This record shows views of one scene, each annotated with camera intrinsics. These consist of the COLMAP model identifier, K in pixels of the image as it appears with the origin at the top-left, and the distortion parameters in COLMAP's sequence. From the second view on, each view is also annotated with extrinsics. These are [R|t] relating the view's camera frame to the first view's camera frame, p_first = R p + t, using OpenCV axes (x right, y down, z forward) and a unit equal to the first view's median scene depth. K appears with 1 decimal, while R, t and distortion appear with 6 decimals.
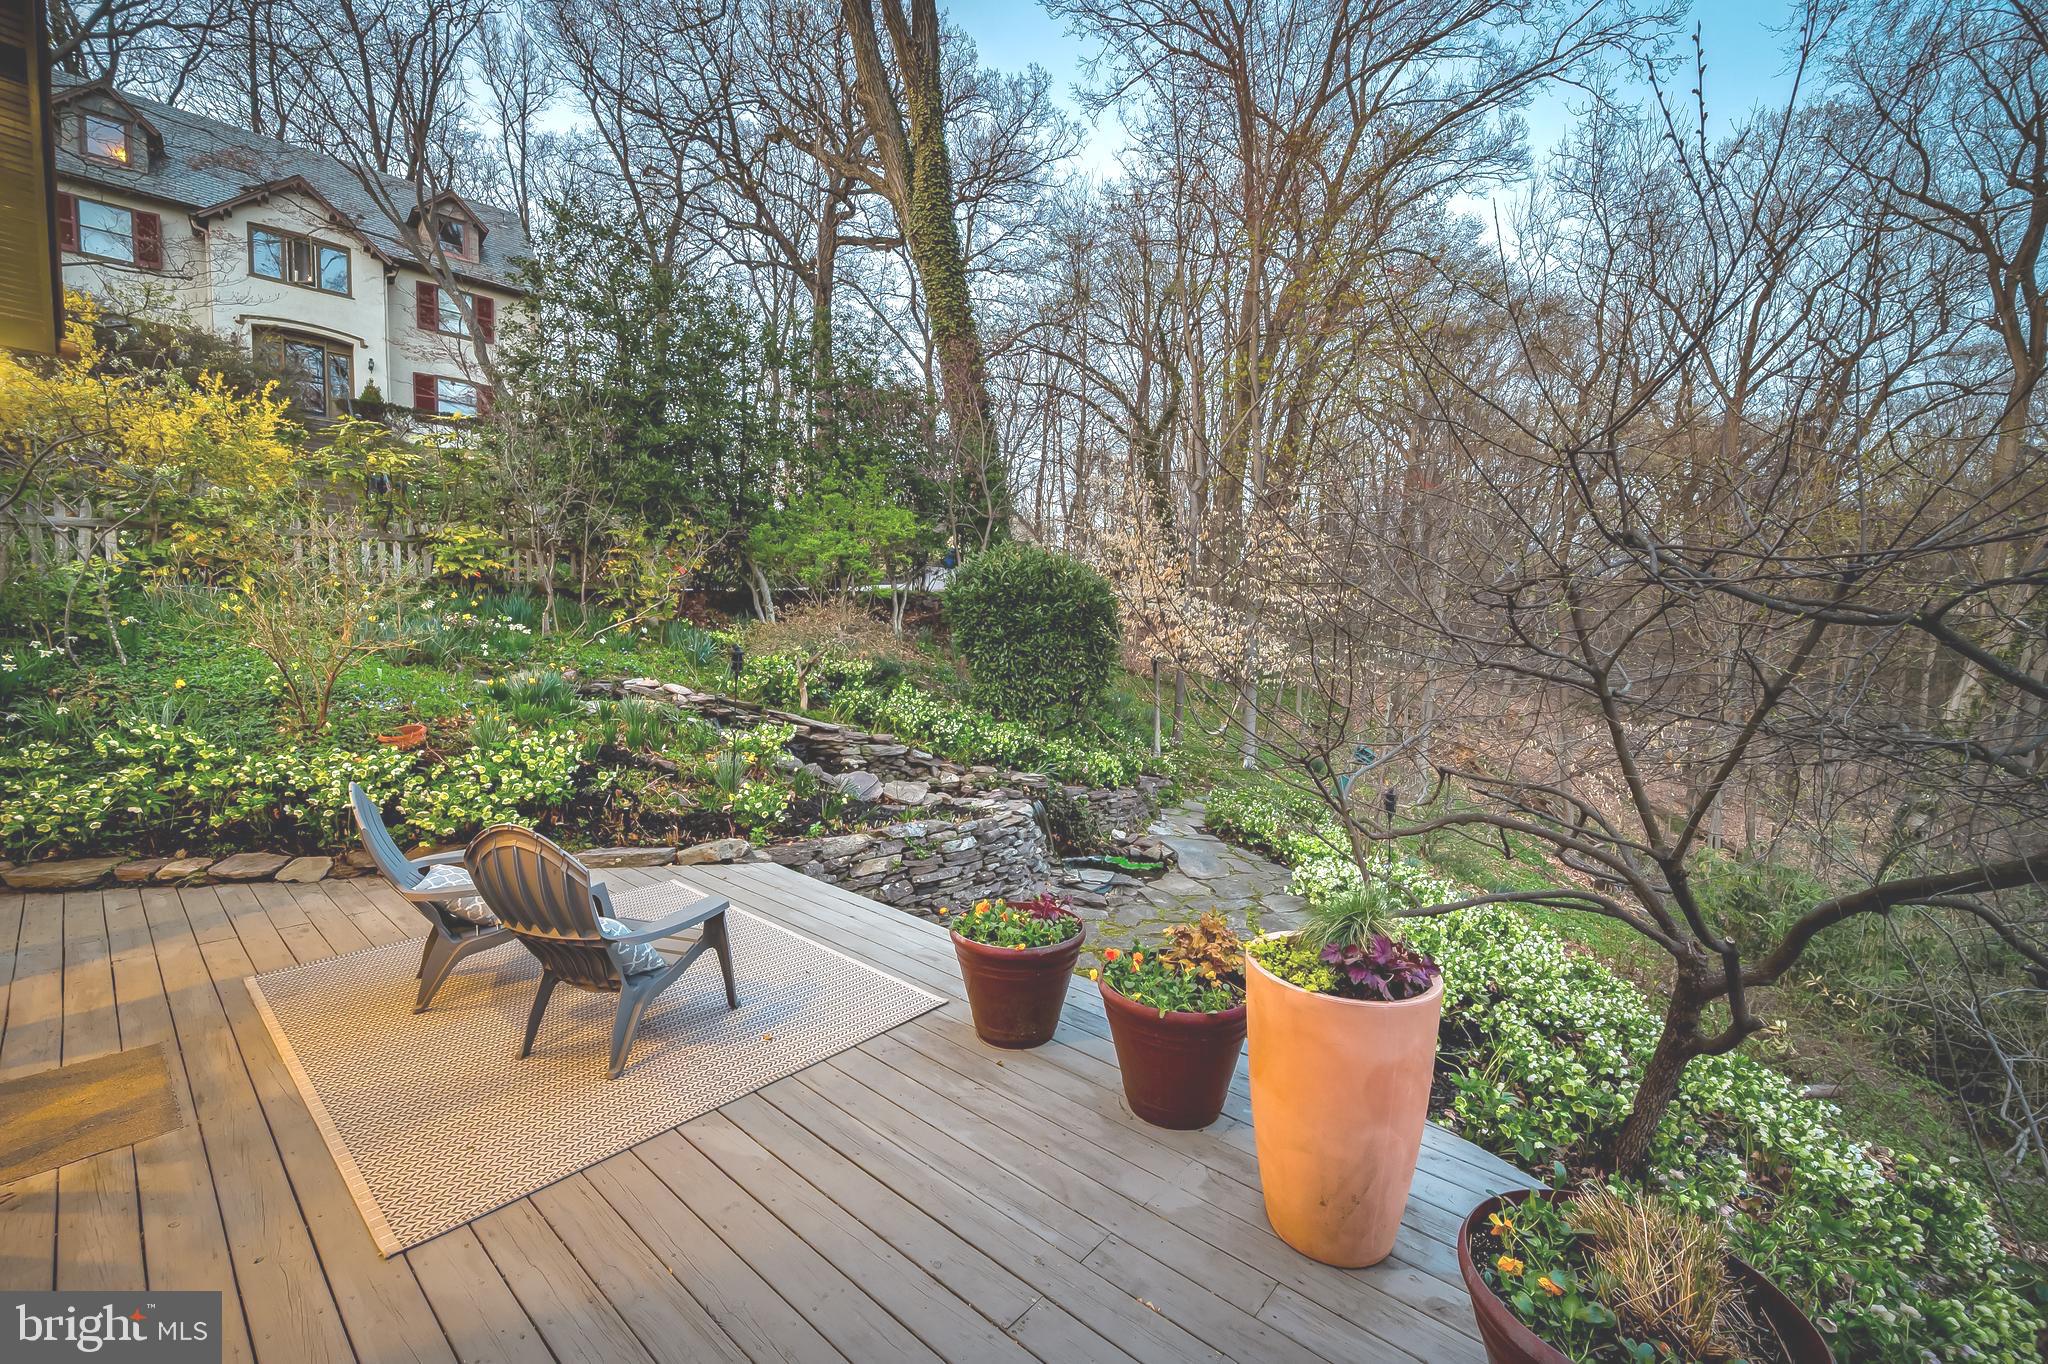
lens RADIAL K [[845.9, 0, 1027.1], [0, 845.9, 605.3], [0, 0, 1]] dist [-0.000316, -0.000130]
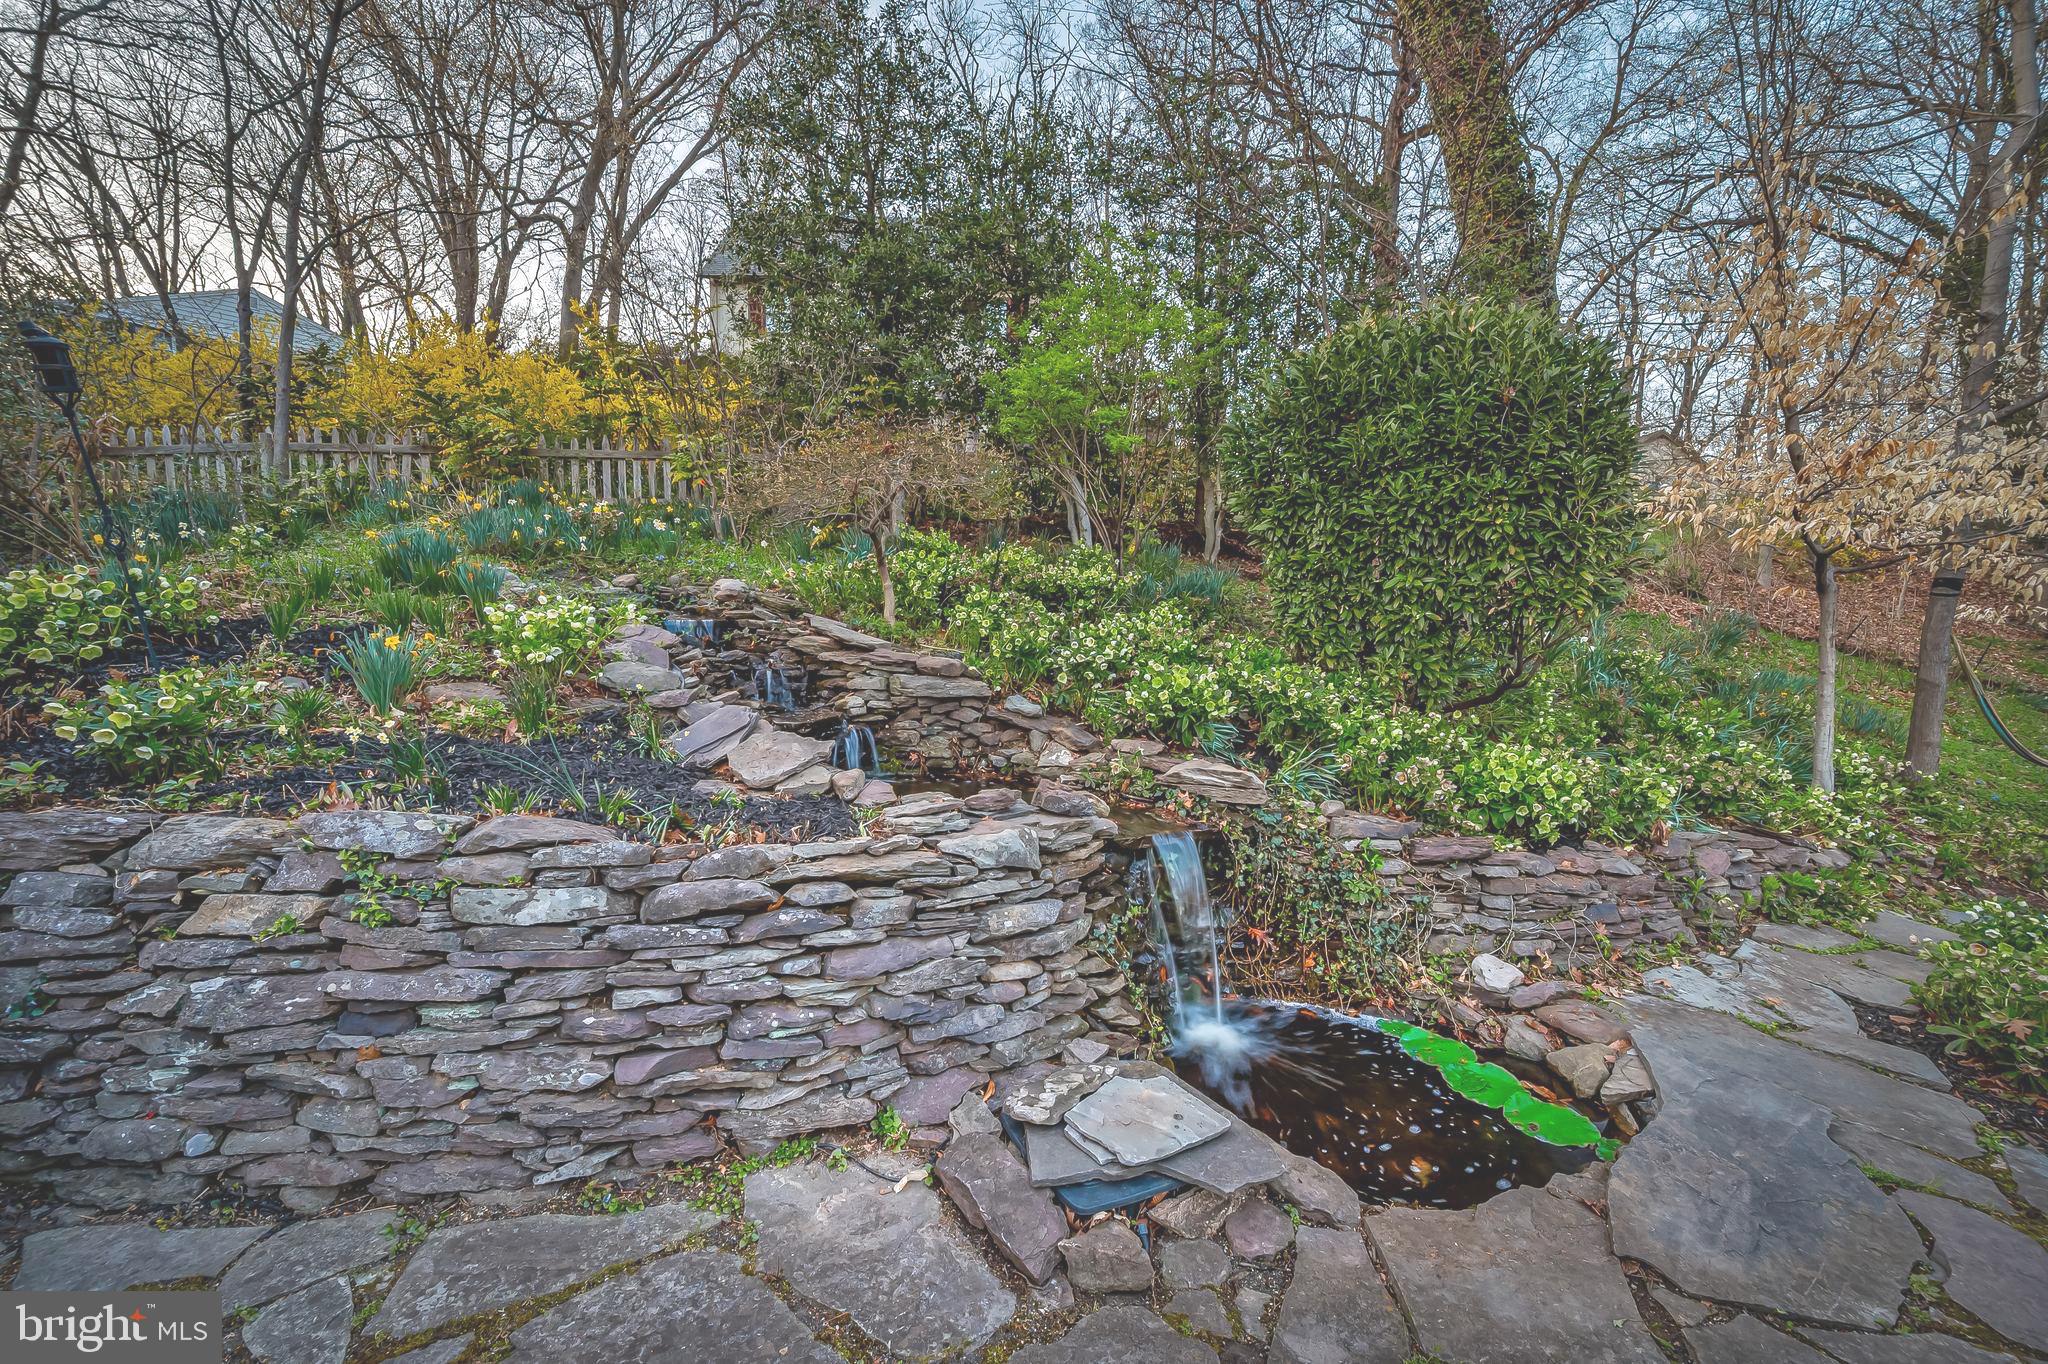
lens RADIAL K [[830.9, 0, 1031.1], [0, 830.9, 656.9], [0, 0, 1]] dist [0.000925, 0.000054]
pose [[0.748335, 0.012437, -0.663204, 0.200262], [0.017137, 0.999128, 0.038073, 0.134654], [0.663099, -0.039857, 0.747470, 0.665997]]
